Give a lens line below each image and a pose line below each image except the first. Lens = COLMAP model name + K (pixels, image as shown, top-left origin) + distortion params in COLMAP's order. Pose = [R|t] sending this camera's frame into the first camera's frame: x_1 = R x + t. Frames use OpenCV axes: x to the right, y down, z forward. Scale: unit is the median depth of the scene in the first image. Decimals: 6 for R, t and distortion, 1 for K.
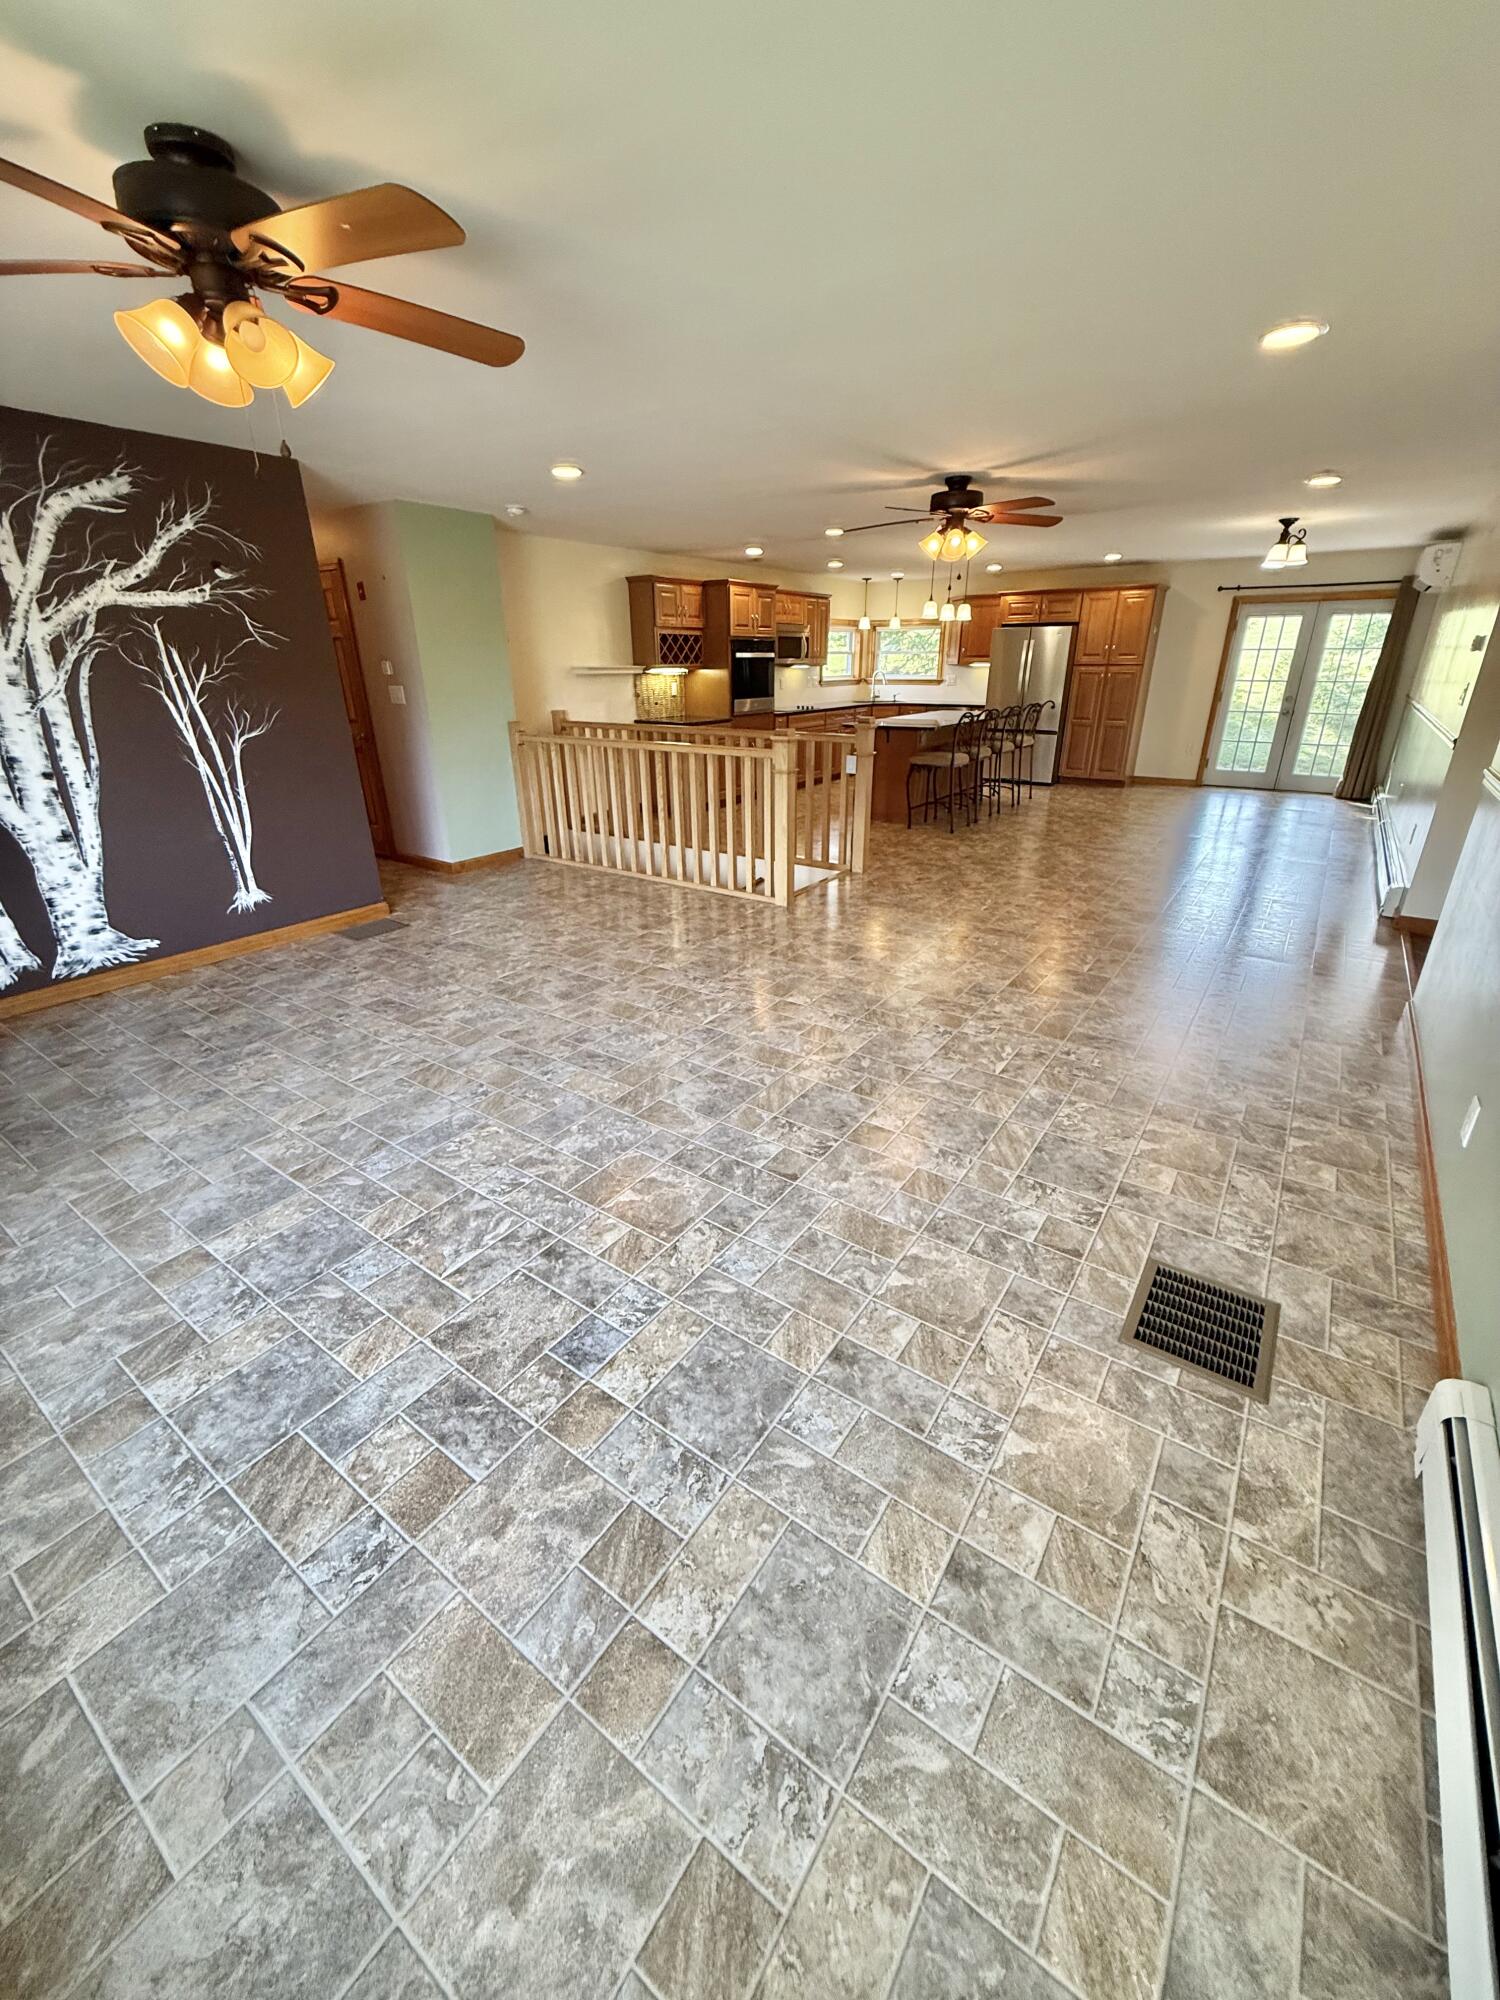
lens RADIAL K [[795.3, 0, 748.0], [0, 795.3, 996.2], [0, 0, 1]] dist [-0.001985, 0.000572]
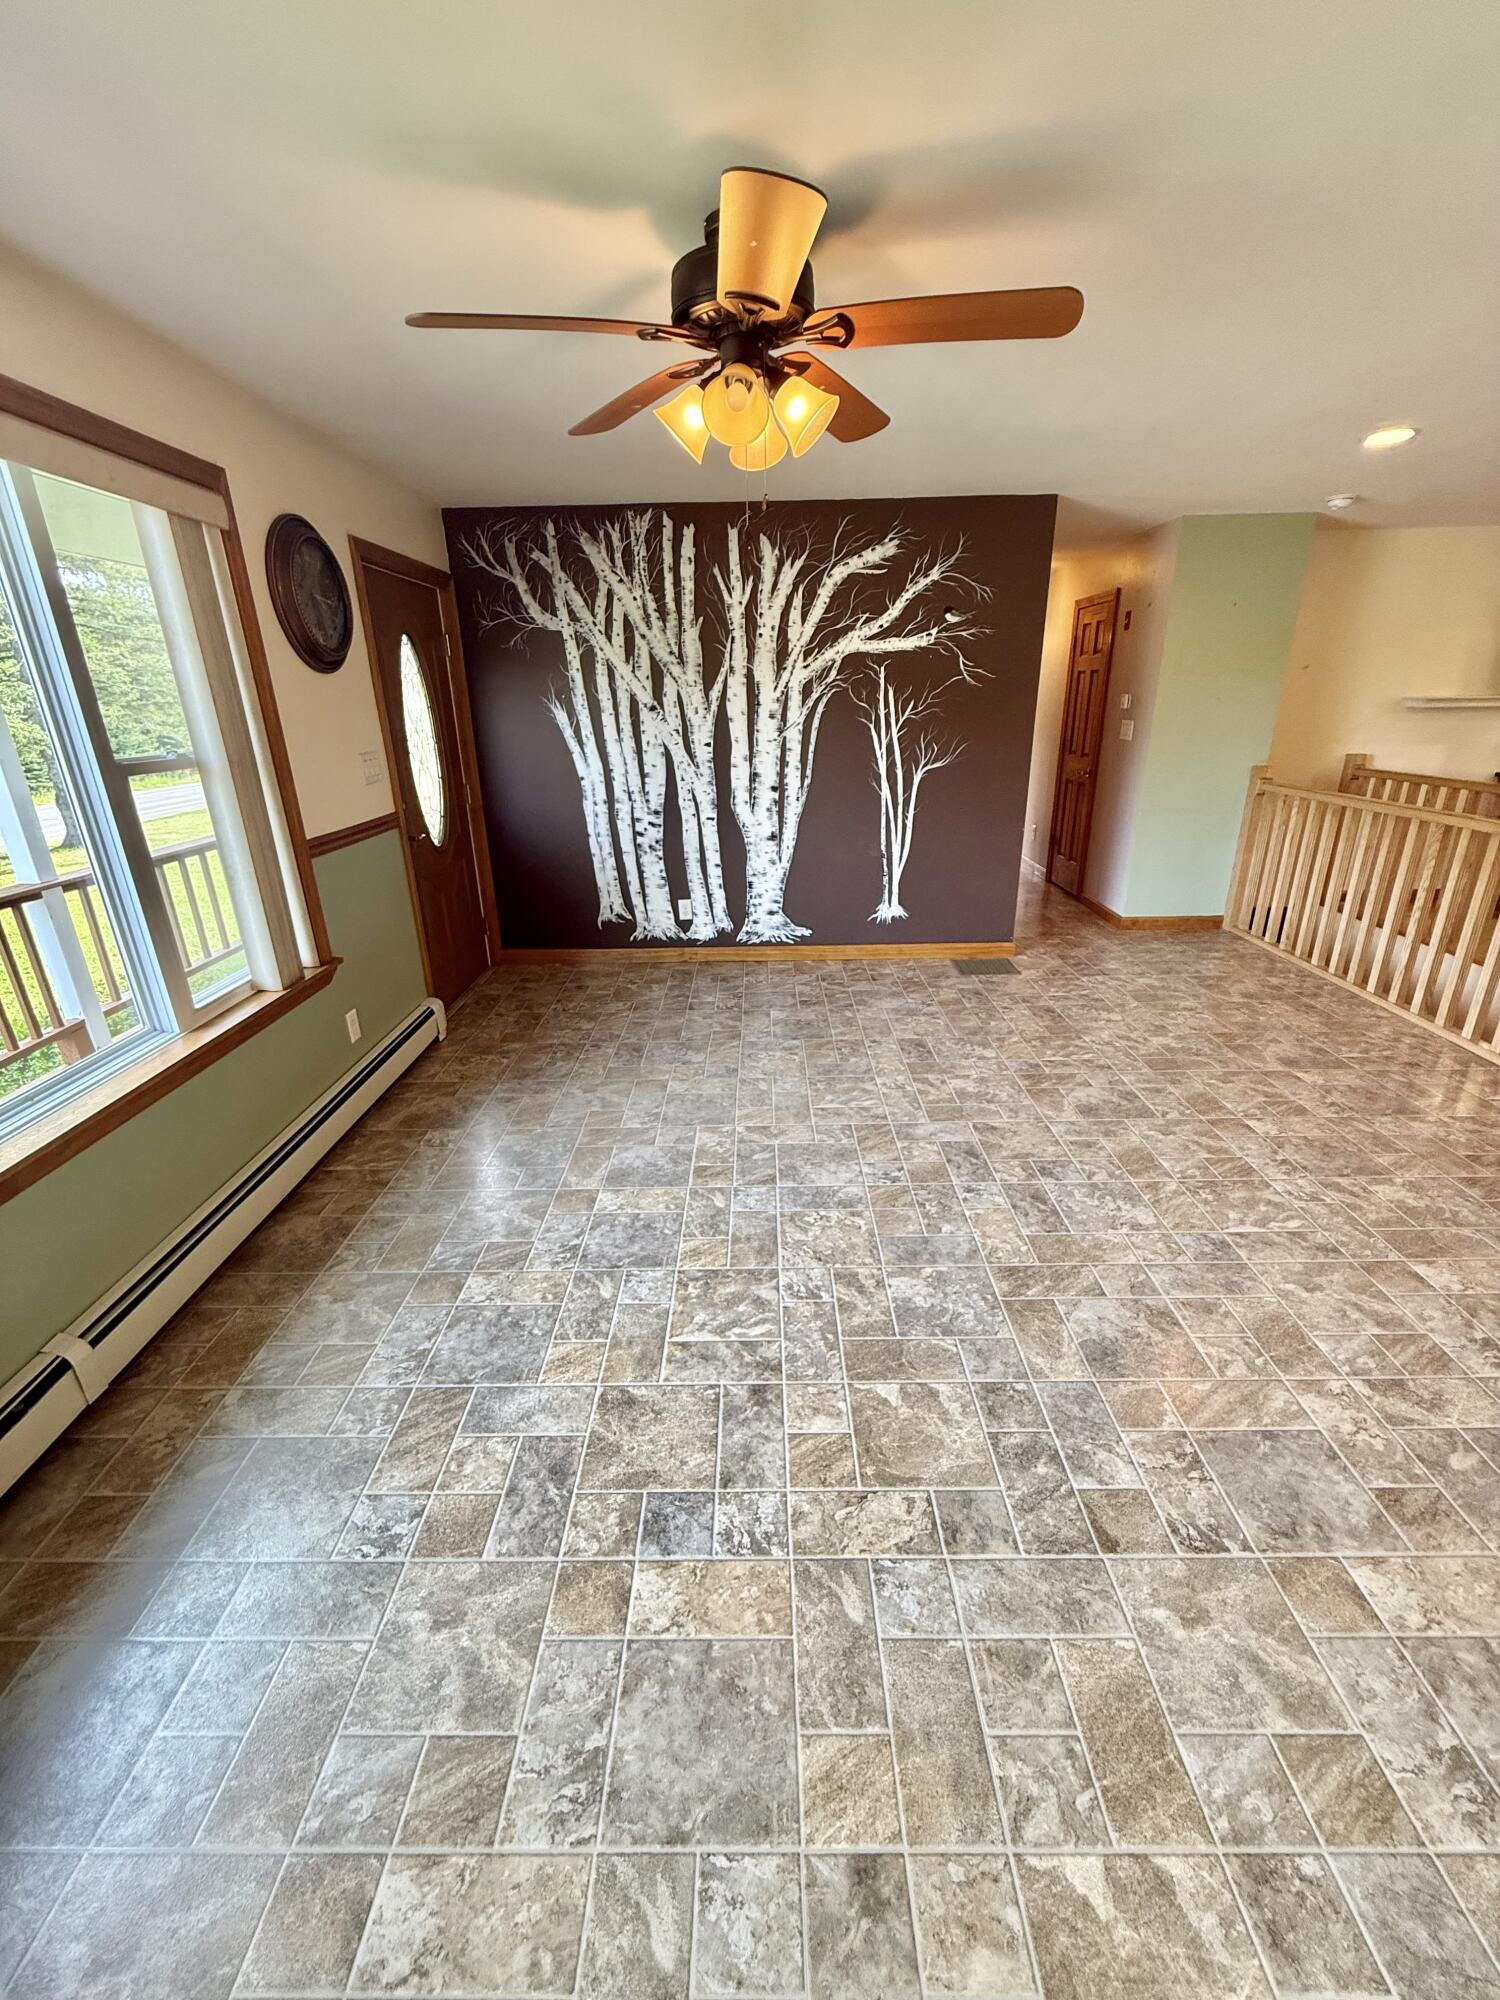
lens RADIAL K [[795.3, 0, 748.4], [0, 795.3, 996.1], [0, 0, 1]] dist [-0.001985, 0.000572]
pose [[0.570452, 0.285989, -0.769932, 0.208228], [-0.306772, 0.943767, 0.123268, -0.134305], [0.761889, 0.165876, 0.626107, 0.280730]]
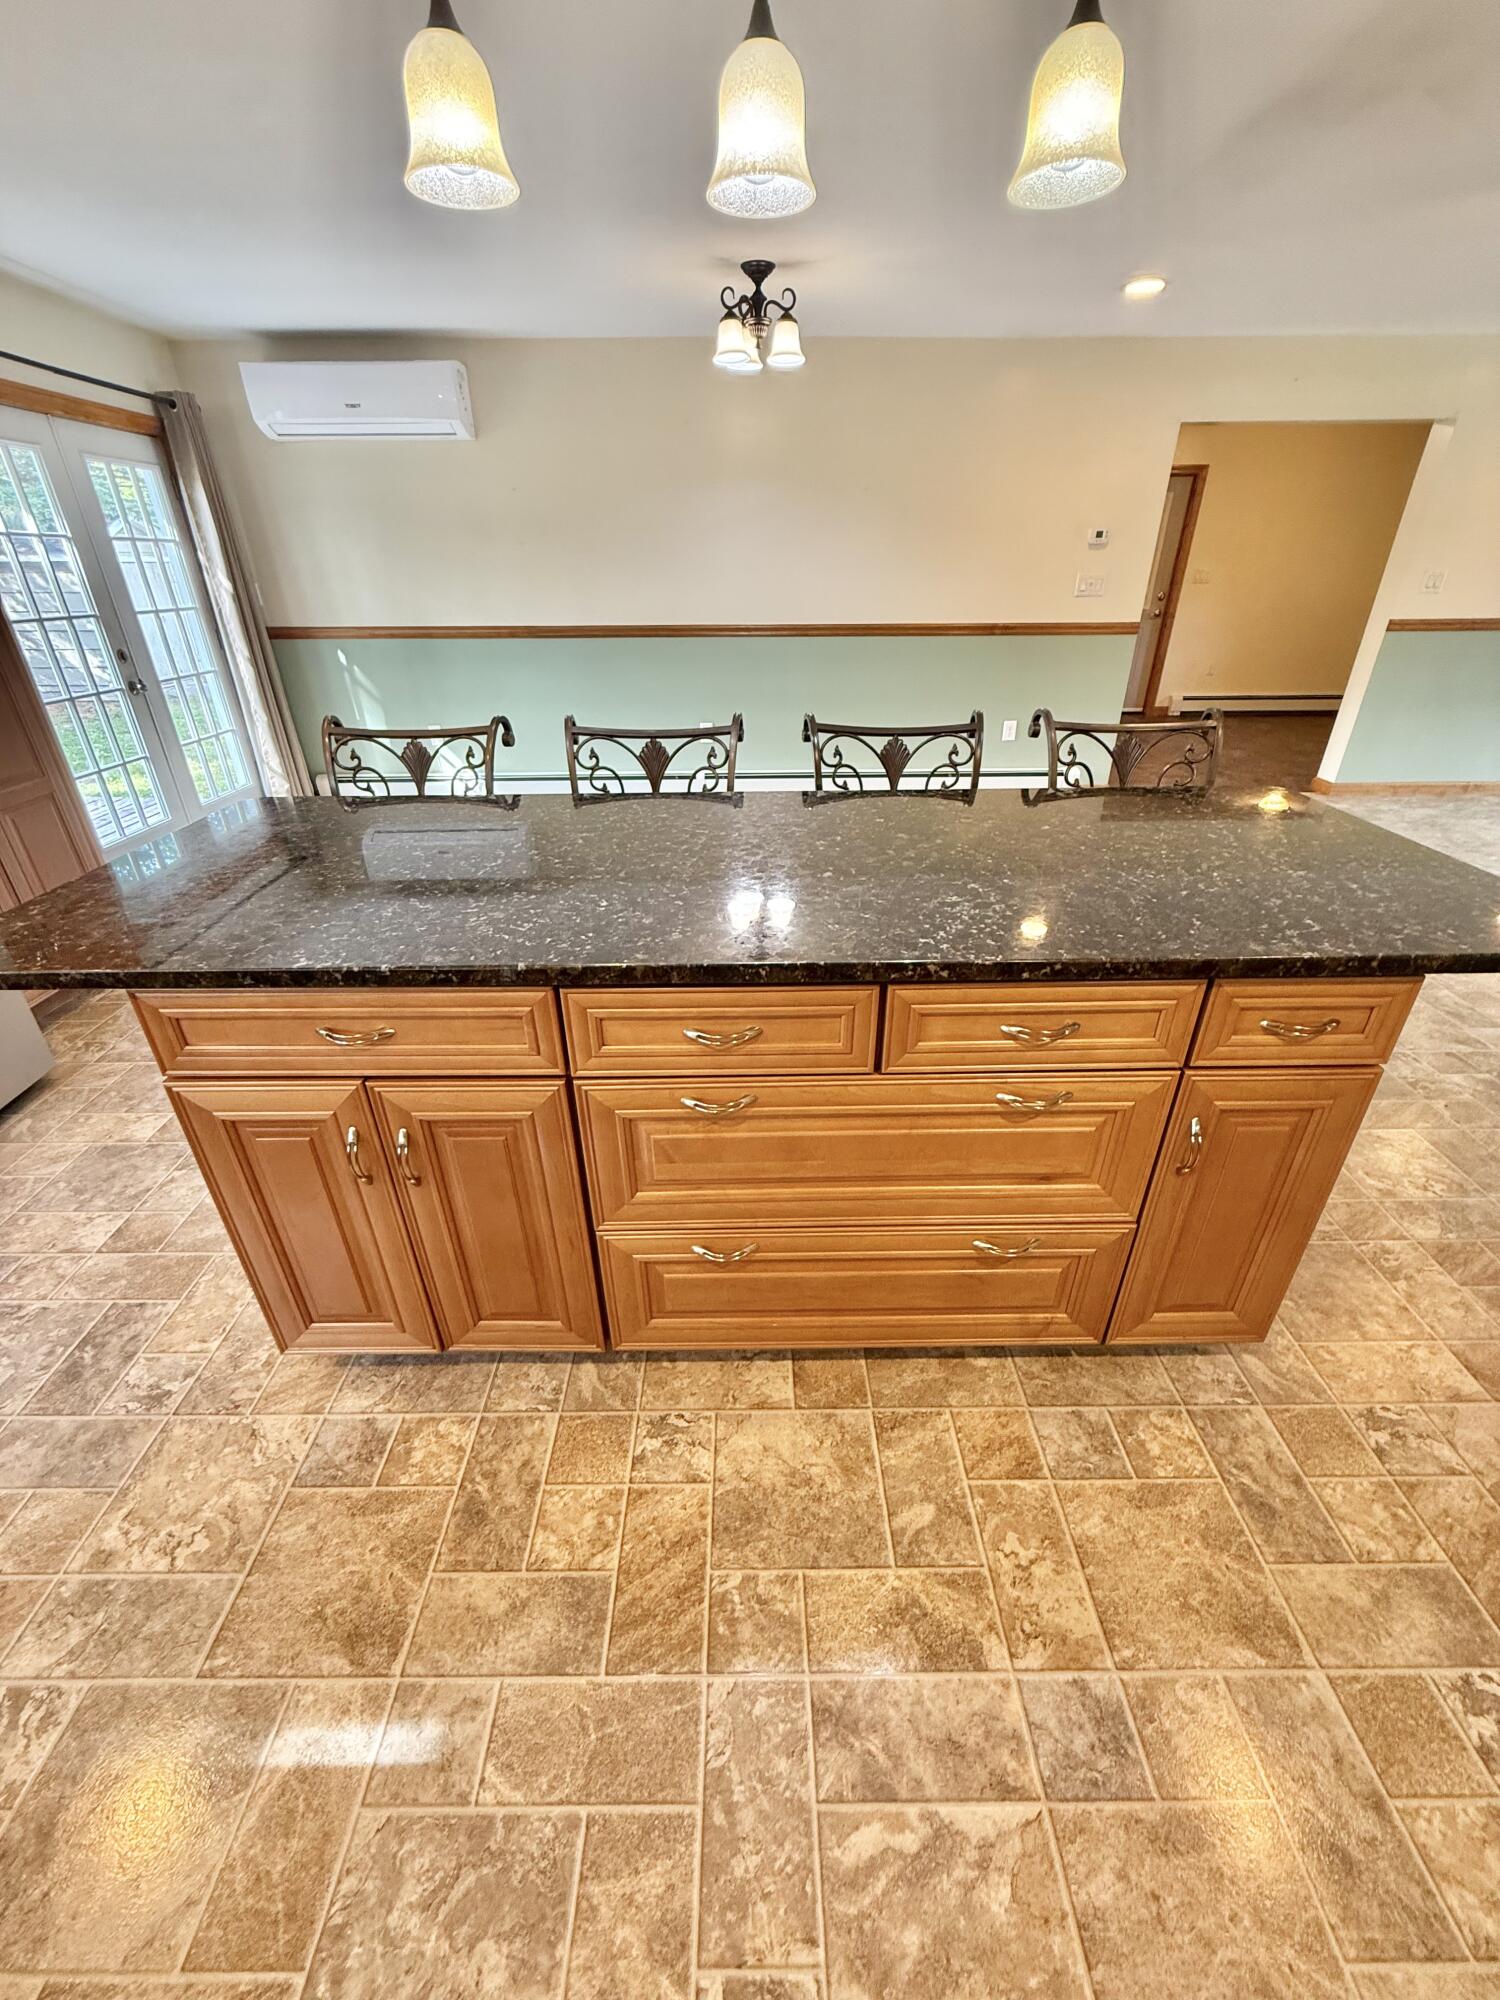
lens RADIAL K [[795.3, 0, 757.4], [0, 795.3, 1001.5], [0, 0, 1]] dist [-0.001985, 0.000572]
pose [[-0.585334, -0.375330, 0.718687, -0.519392], [0.330786, 0.698730, 0.634316, -0.138606], [-0.740246, 0.609019, -0.284837, 0.421644]]
